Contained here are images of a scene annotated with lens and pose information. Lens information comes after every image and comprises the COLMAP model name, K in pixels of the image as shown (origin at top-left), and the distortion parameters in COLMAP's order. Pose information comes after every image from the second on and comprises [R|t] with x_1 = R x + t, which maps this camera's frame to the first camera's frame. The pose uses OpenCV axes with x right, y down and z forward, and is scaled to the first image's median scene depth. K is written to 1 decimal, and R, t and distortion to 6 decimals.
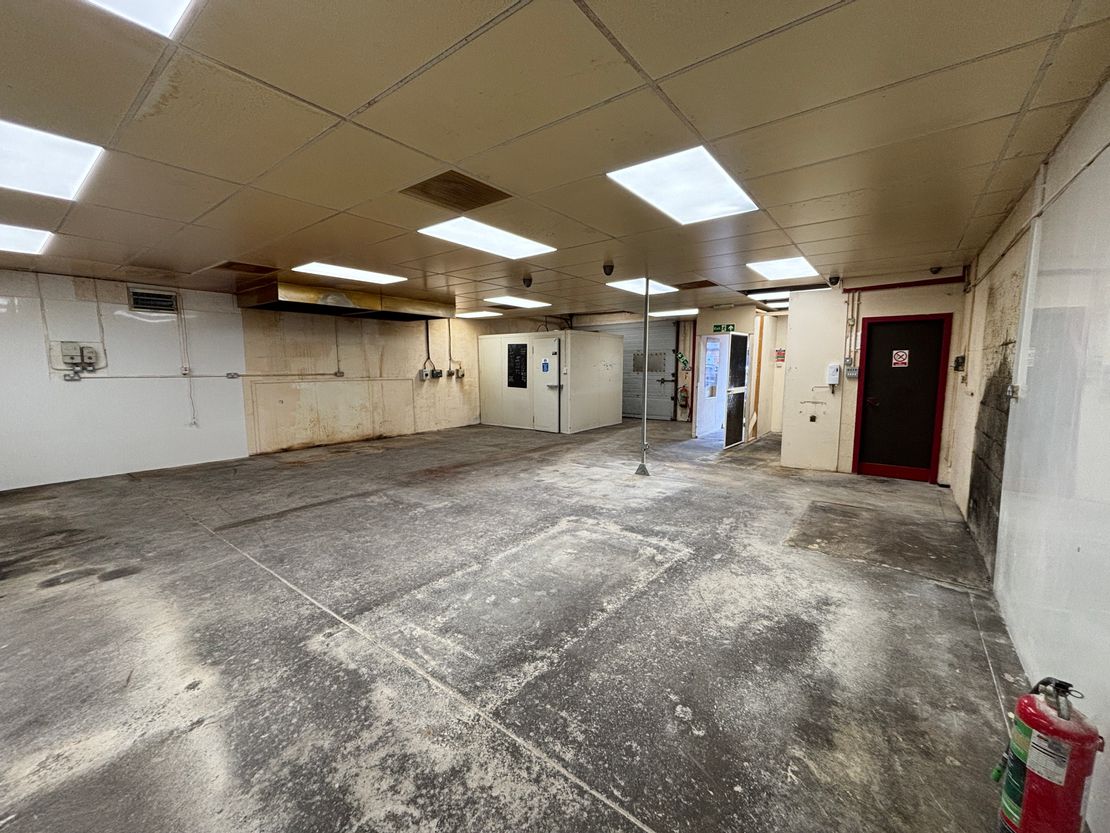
lens RADIAL K [[441.1, 0, 555.0], [0, 441.1, 416.5], [0, 0, 1]] dist [-0.001346, 0.005216]
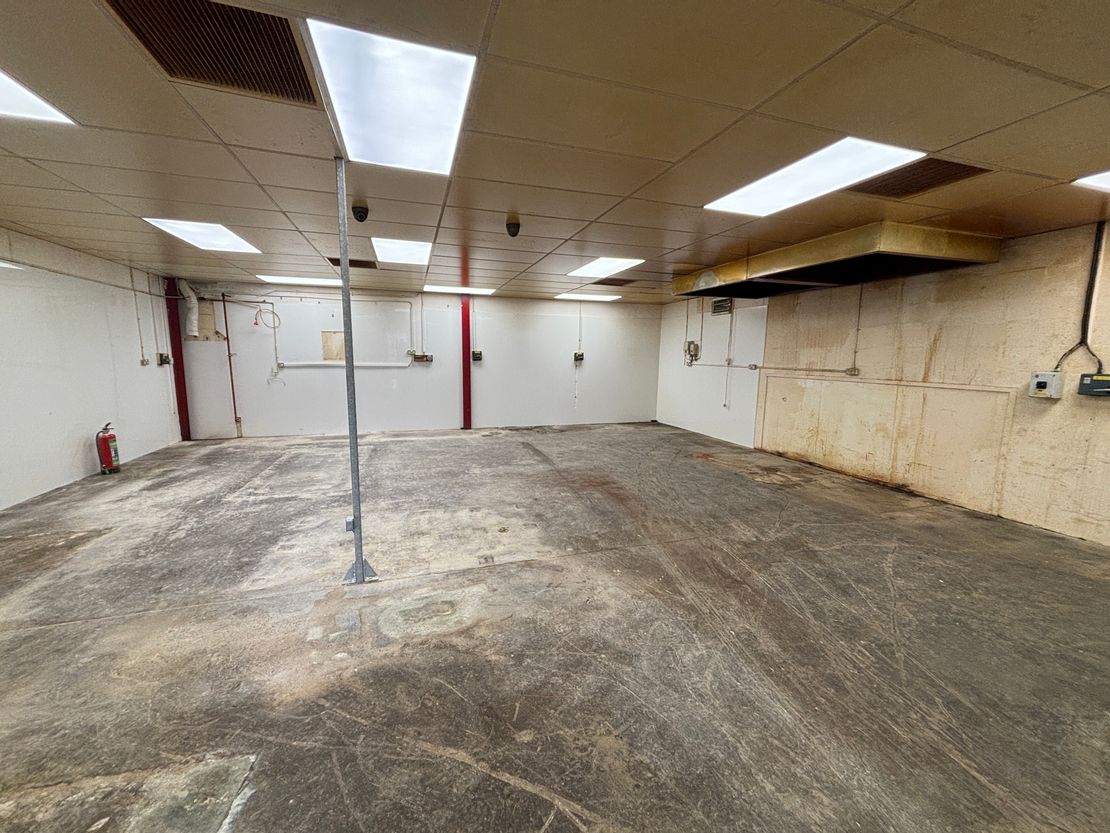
lens RADIAL K [[441.1, 0, 555.0], [0, 441.1, 416.5], [0, 0, 1]] dist [-0.001346, 0.005216]
pose [[-0.559588, 0.113682, -0.820937, 0.589716], [-0.105451, 0.972730, 0.206582, -0.216960], [0.822035, 0.202170, -0.532340, 1.793738]]
